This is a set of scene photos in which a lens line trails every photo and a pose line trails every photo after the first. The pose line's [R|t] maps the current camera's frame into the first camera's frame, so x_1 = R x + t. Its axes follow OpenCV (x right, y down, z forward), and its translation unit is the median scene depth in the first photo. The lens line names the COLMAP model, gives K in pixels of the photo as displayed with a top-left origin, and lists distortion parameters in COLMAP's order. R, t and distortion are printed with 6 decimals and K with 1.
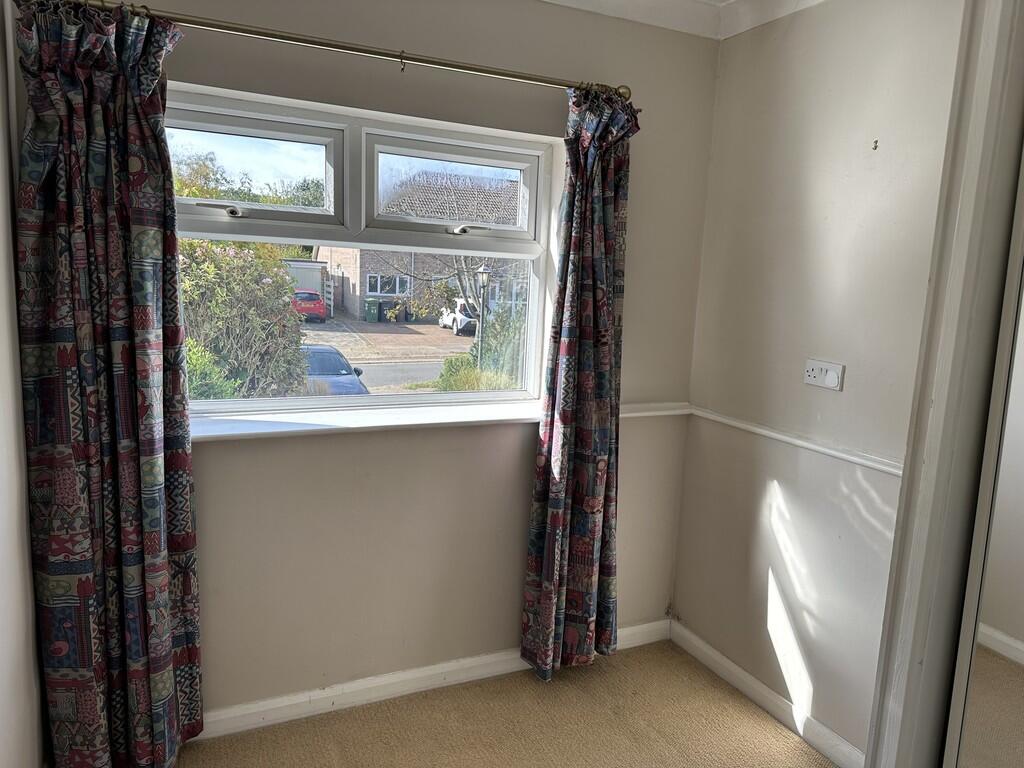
lens RADIAL K [[713.1, 0, 512.0], [0, 713.1, 384.0], [0, 0, 1]] dist [0.000232, -0.000658]
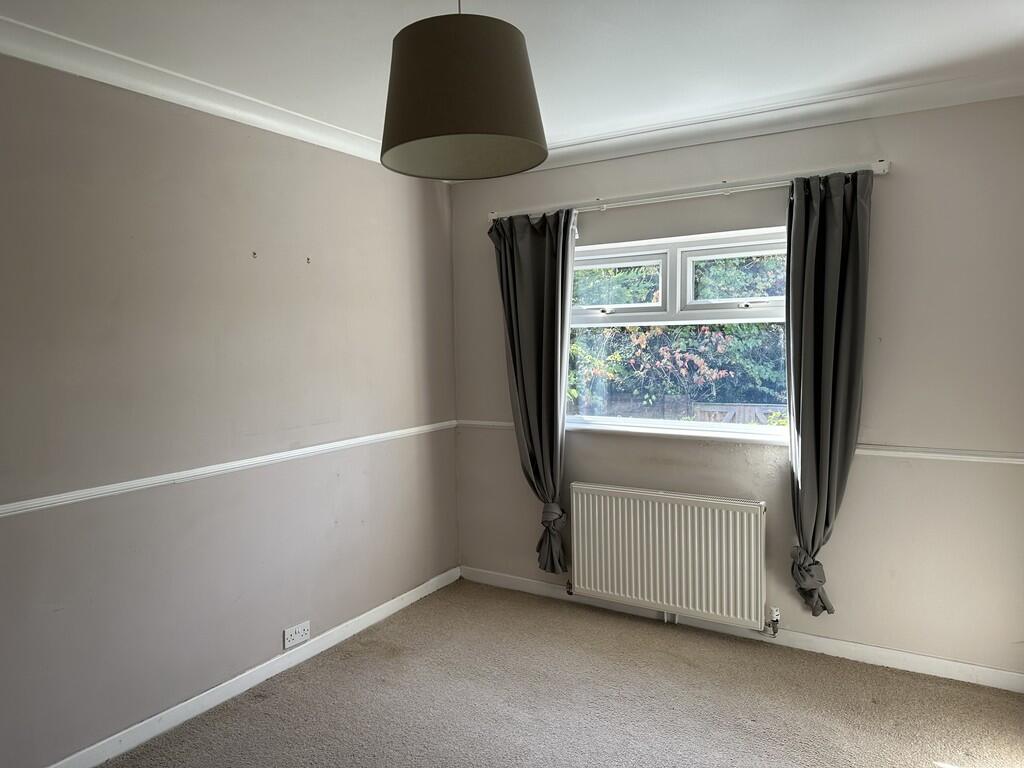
lens RADIAL K [[713.1, 0, 512.0], [0, 713.1, 384.0], [0, 0, 1]] dist [0.000232, -0.000658]
pose [[0.525724, -0.005899, -0.850635, 0.934495], [-0.083440, 0.994796, -0.058468, 0.061052], [0.846553, 0.101715, 0.522496, -0.105611]]
